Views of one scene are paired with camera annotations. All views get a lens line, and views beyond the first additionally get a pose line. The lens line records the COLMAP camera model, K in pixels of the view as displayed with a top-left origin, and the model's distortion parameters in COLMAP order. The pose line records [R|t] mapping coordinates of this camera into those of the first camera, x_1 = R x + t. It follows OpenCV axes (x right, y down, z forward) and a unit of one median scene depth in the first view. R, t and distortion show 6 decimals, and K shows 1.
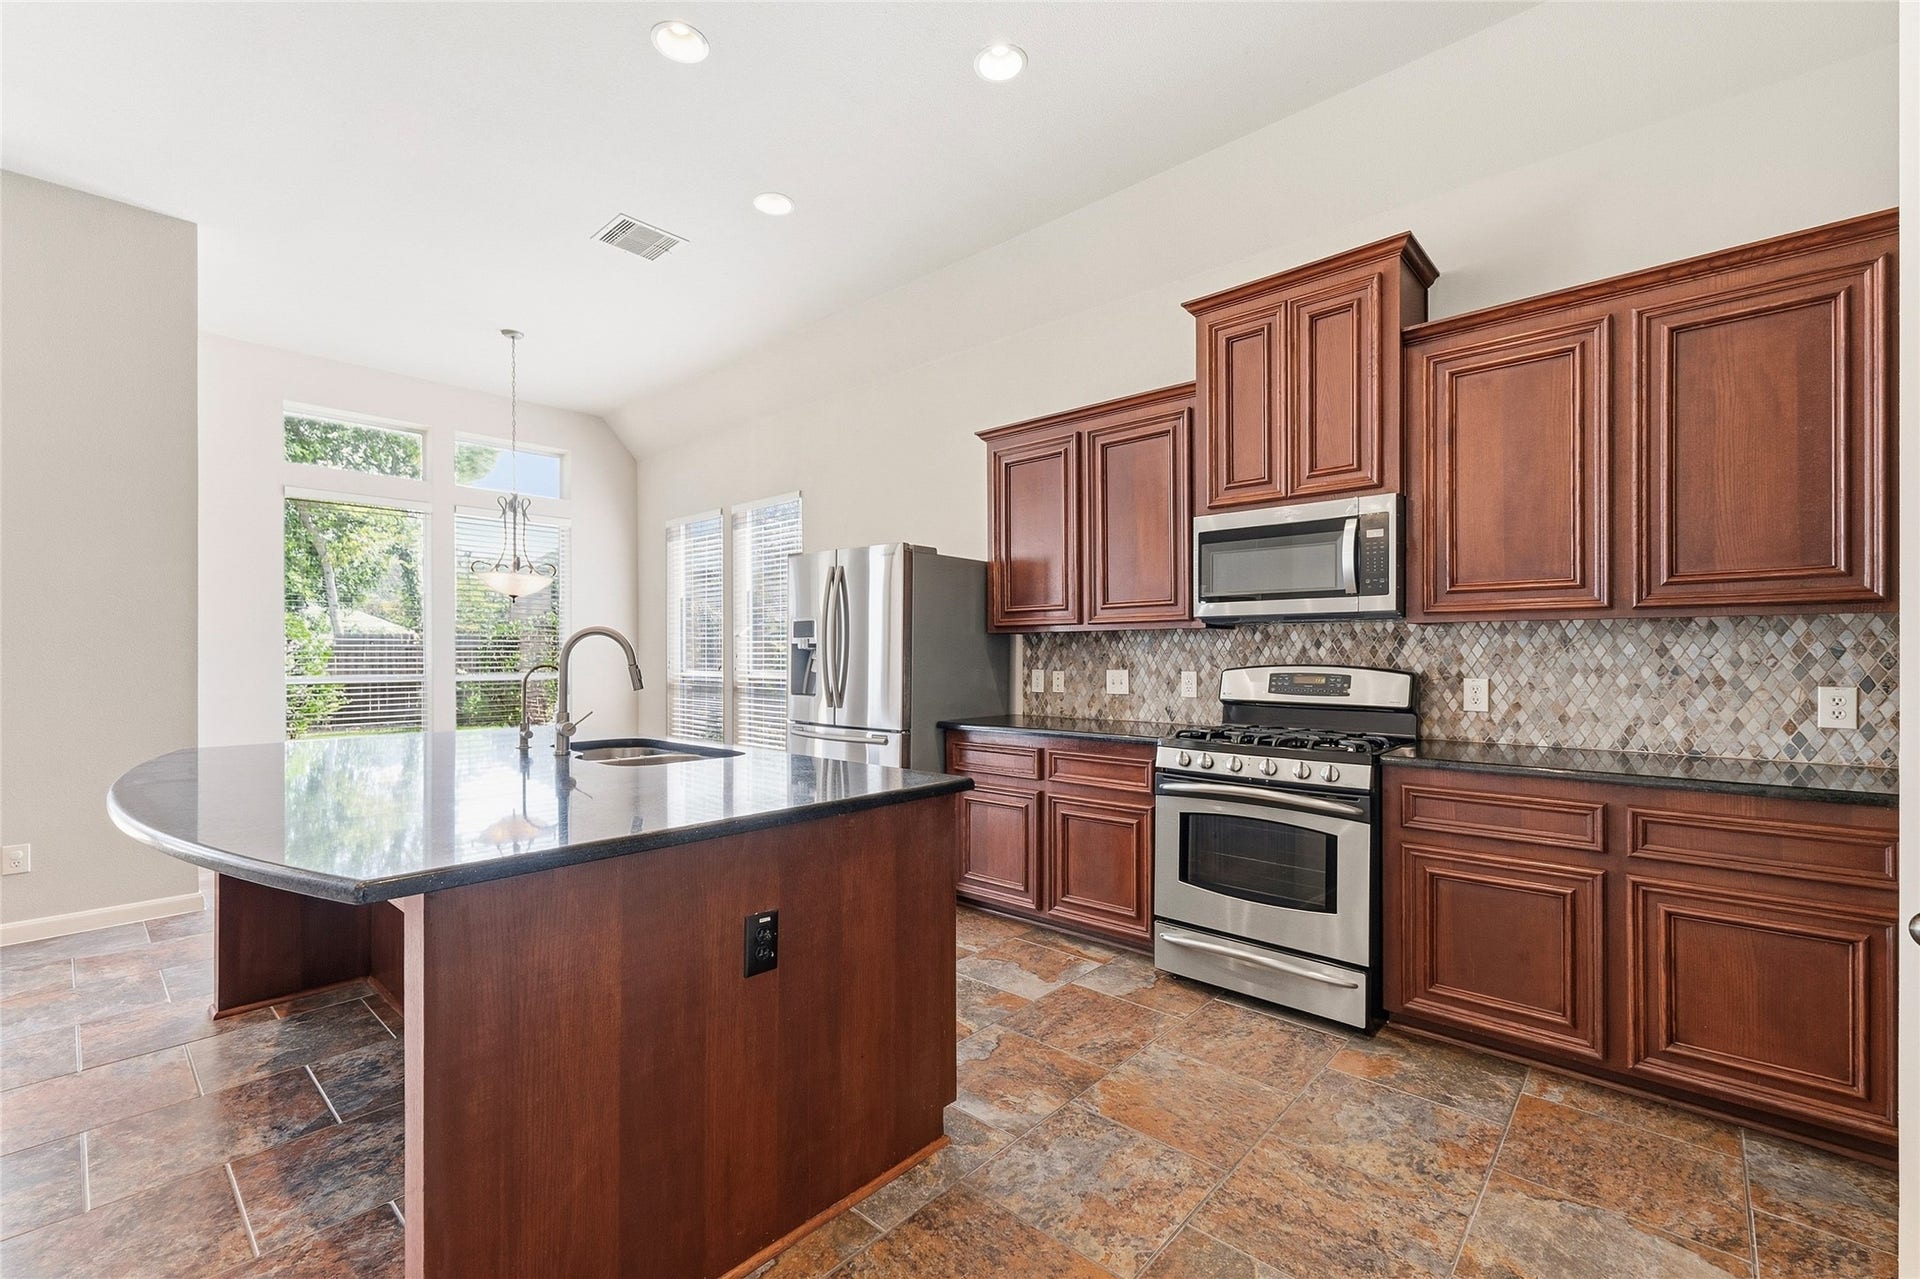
lens RADIAL K [[806.8, 0, 957.7], [0, 806.8, 652.4], [0, 0, 1]] dist [0.005765, -0.001773]
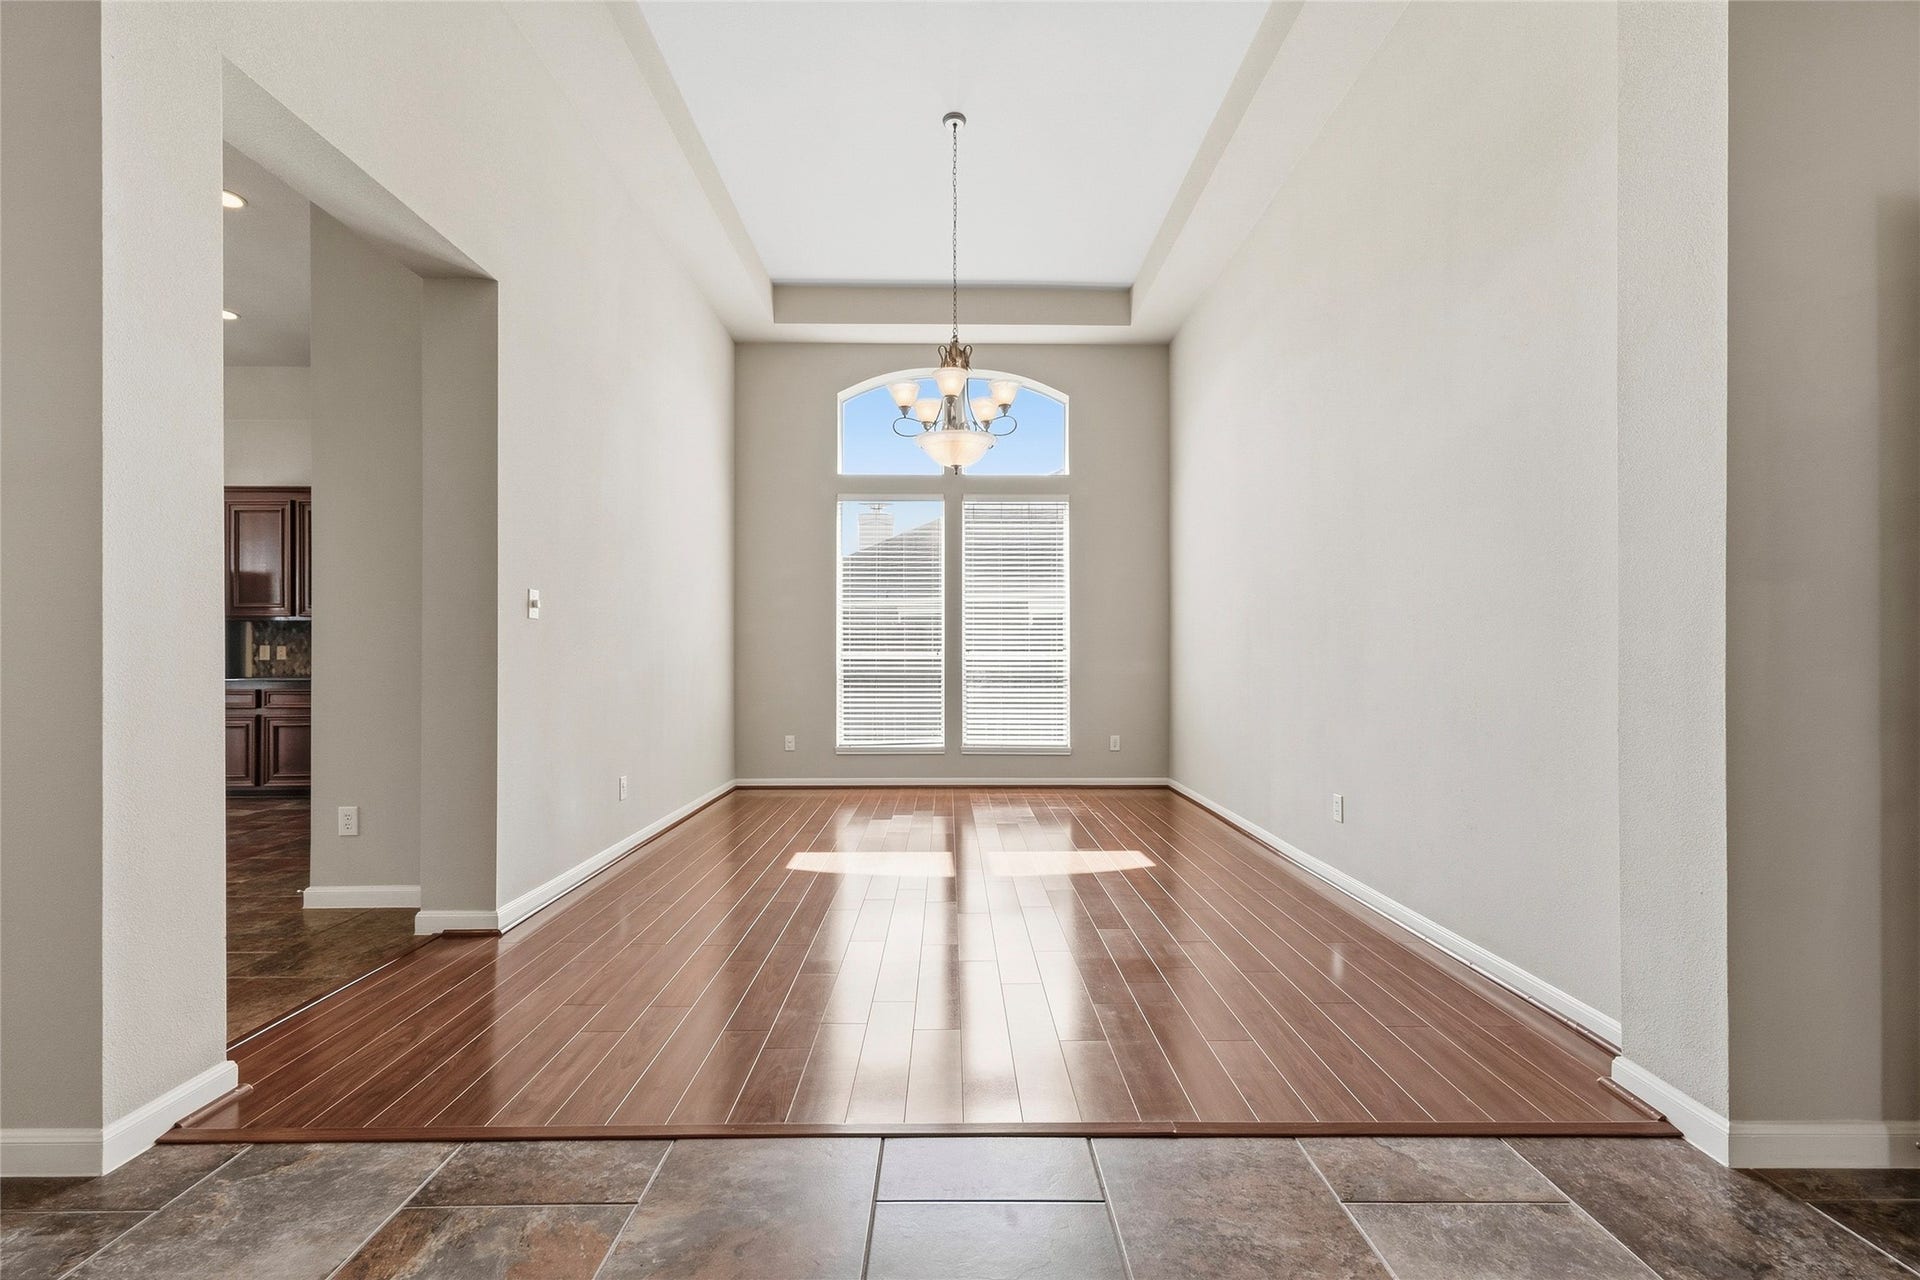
lens RADIAL K [[806.8, 0, 961.2], [0, 806.8, 643.8], [0, 0, 1]] dist [0.005765, -0.001773]
pose [[0.730552, 0.001725, 0.682855, 0.022773], [0.002737, 0.999981, -0.005454, 0.040751], [-0.682852, 0.005853, 0.730534, -1.347994]]
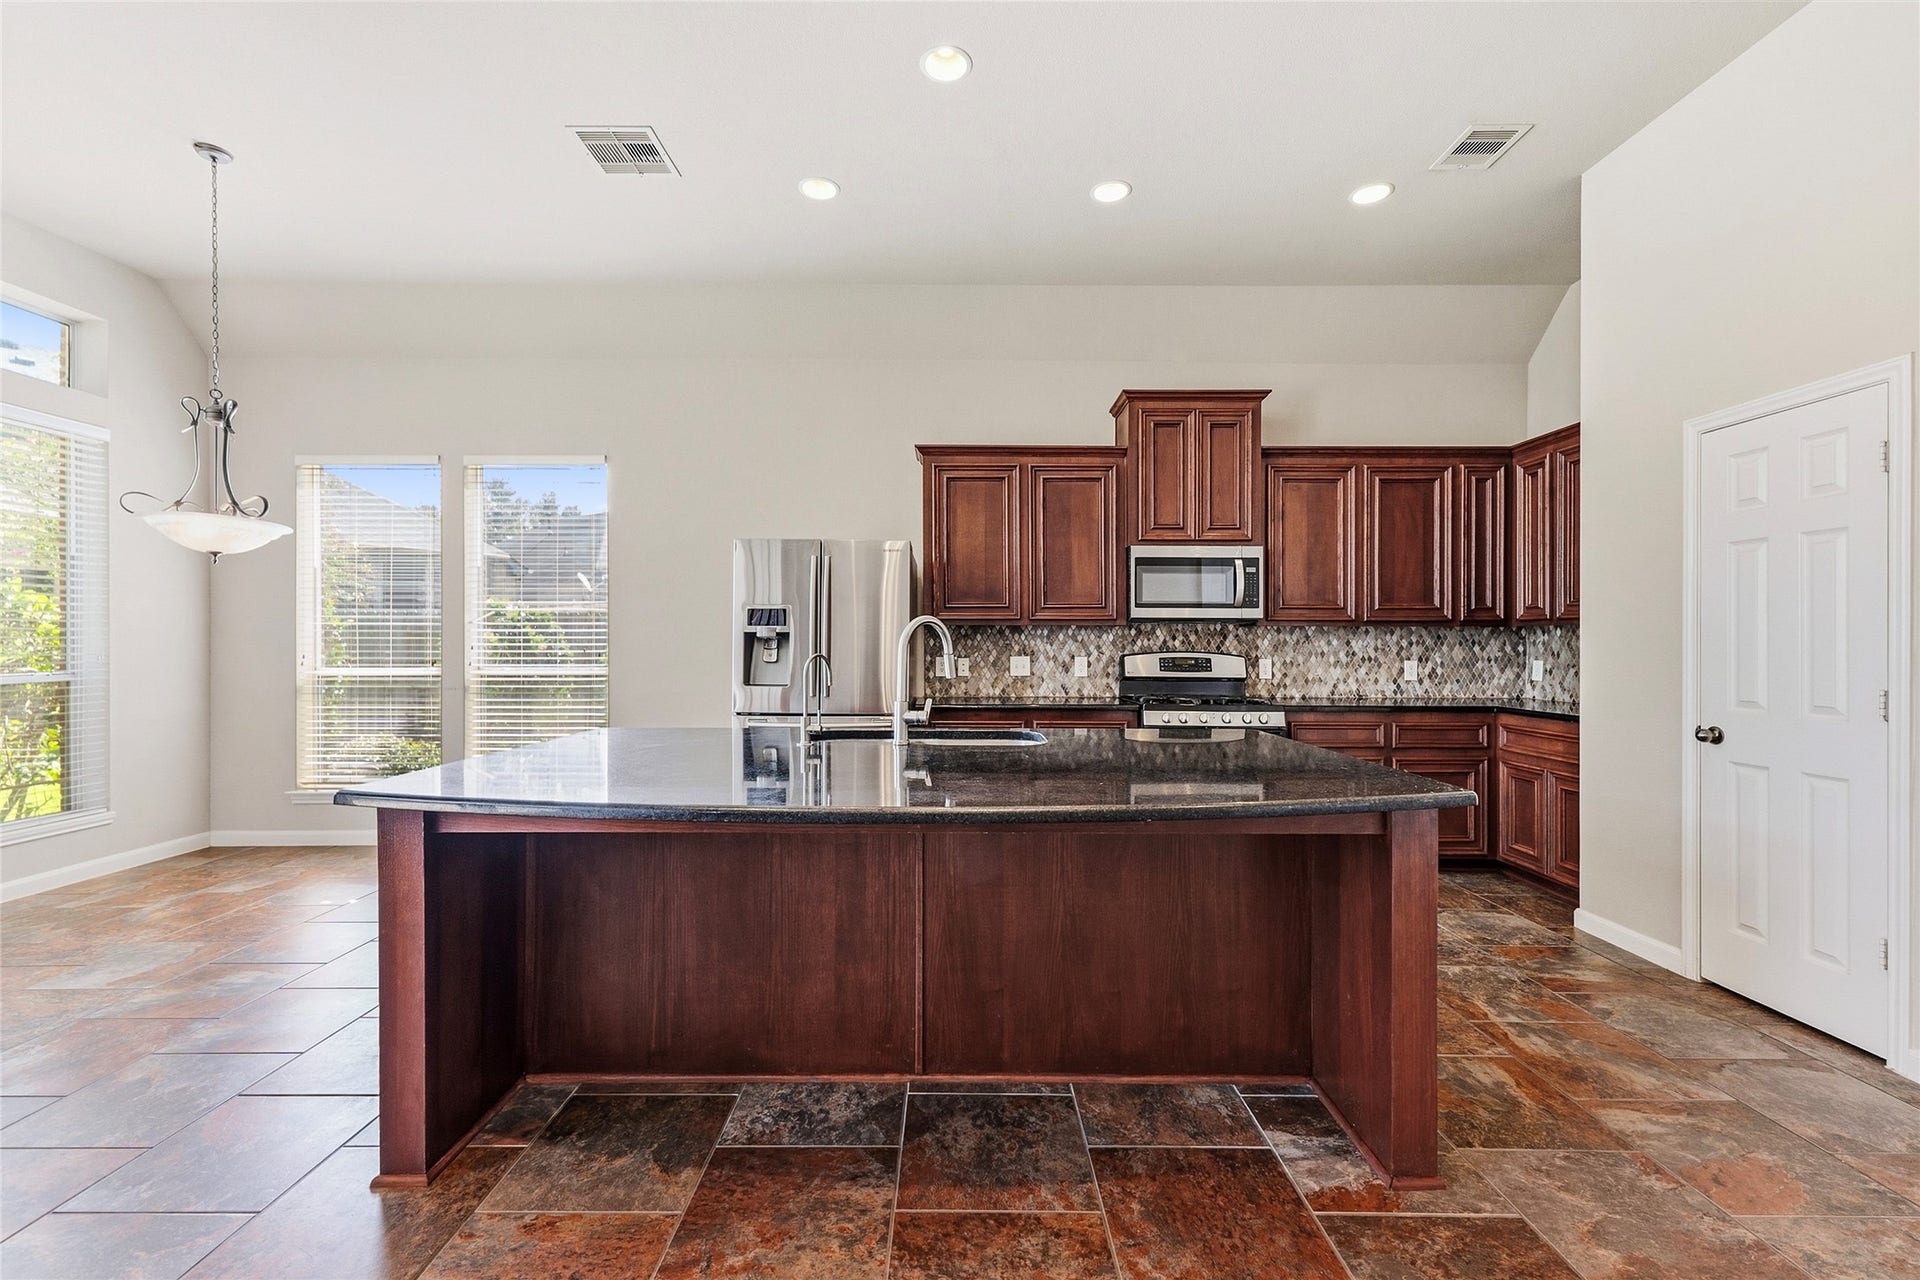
lens RADIAL K [[806.8, 0, 952.9], [0, 806.8, 639.3], [0, 0, 1]] dist [0.005765, -0.001773]
pose [[0.741343, 0.007907, 0.671080, -0.890932], [-0.004673, 0.999967, -0.006620, 0.004577], [-0.671110, 0.001771, 0.741356, 0.181579]]
